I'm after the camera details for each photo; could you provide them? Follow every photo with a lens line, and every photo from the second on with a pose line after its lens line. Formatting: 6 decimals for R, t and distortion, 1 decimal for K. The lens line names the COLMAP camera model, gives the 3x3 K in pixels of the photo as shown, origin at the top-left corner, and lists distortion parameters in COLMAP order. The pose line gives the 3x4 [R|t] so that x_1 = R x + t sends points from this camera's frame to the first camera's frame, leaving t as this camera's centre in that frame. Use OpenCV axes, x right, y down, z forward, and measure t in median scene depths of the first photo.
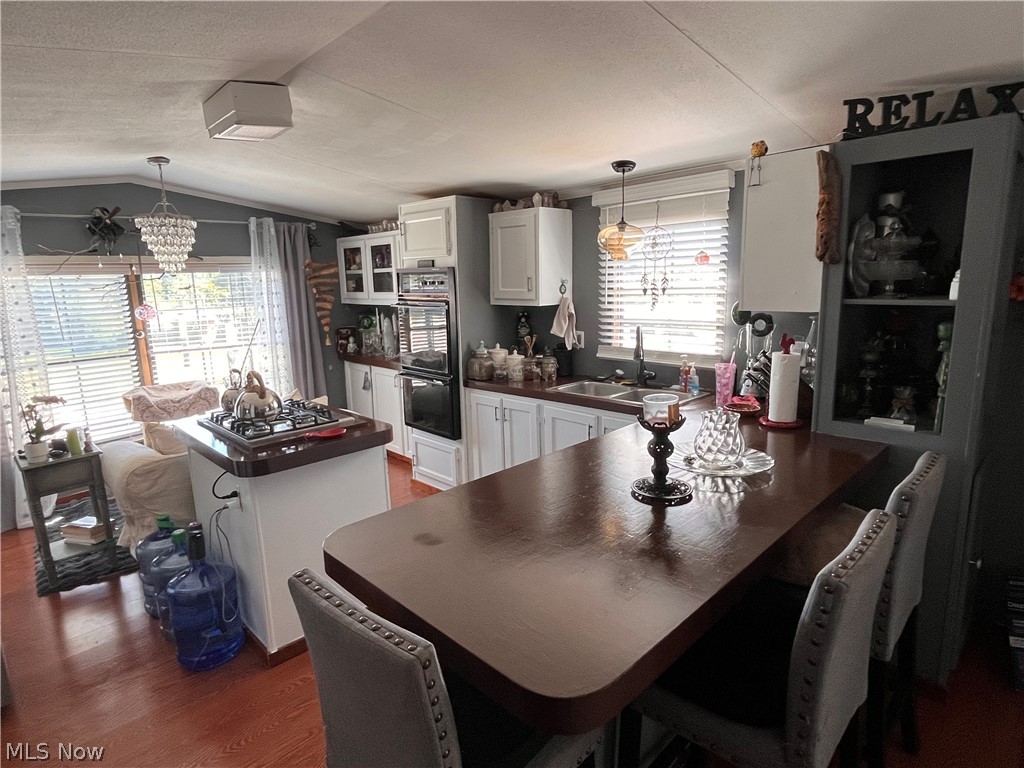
lens RADIAL K [[565.4, 0, 512.0], [0, 565.4, 384.0], [0, 0, 1]] dist [-0.001140, 0.000115]
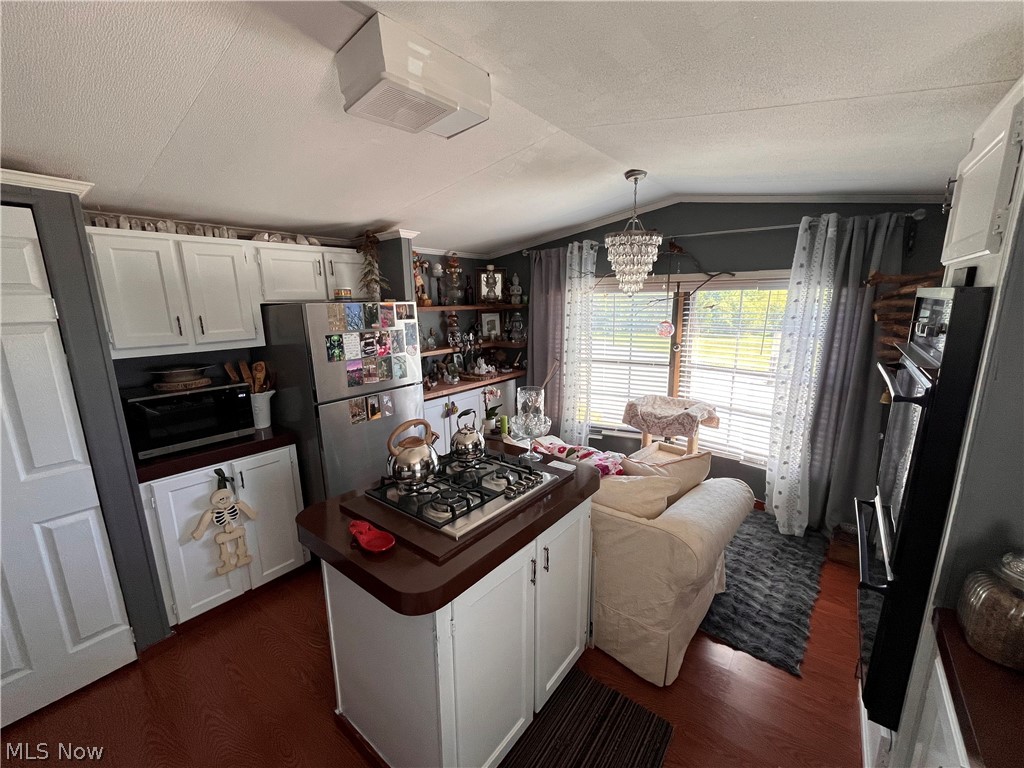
lens RADIAL K [[413.3, 0, 512.0], [0, 413.3, 384.0], [0, 0, 1]] dist [-0.001757, -0.000137]
pose [[0.127916, 0.226315, -0.965618, 0.082374], [-0.179202, 0.962866, 0.201931, -0.131013], [0.975461, 0.147210, 0.163723, 0.607825]]
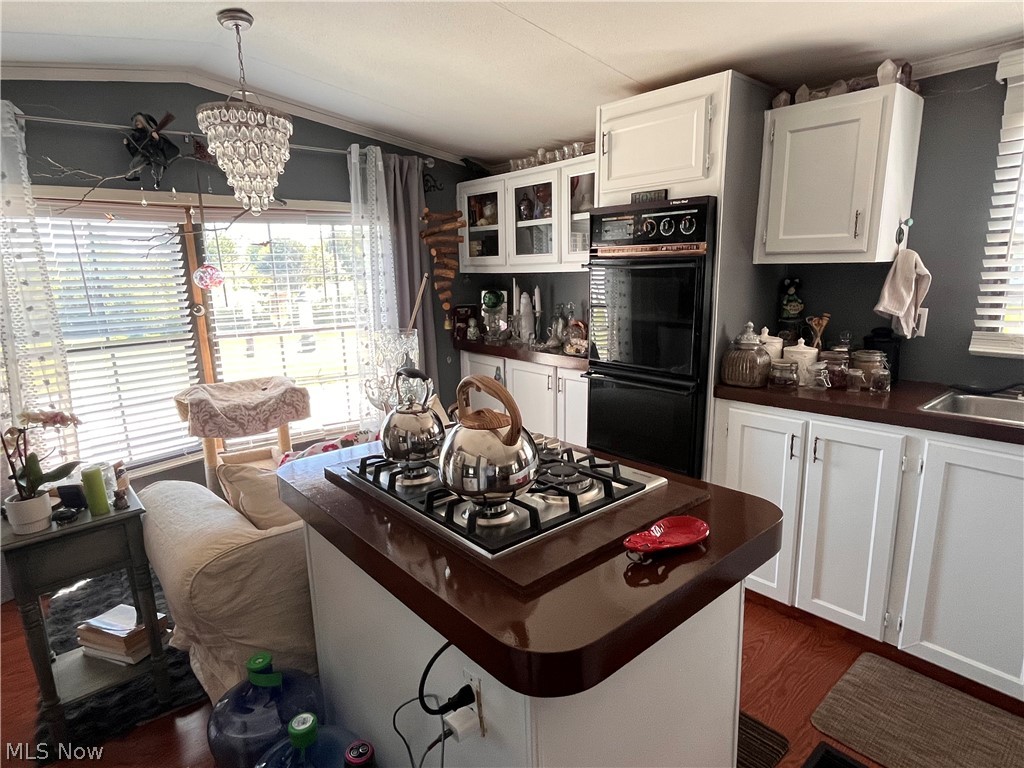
lens RADIAL K [[564.9, 0, 512.3], [0, 564.9, 386.5], [0, 0, 1]] dist [0.000410, -0.000623]
pose [[0.998244, 0.016763, -0.056813, -0.238157], [-0.015554, 0.999645, 0.021653, -0.014656], [0.057155, -0.020732, 0.998150, 0.333353]]
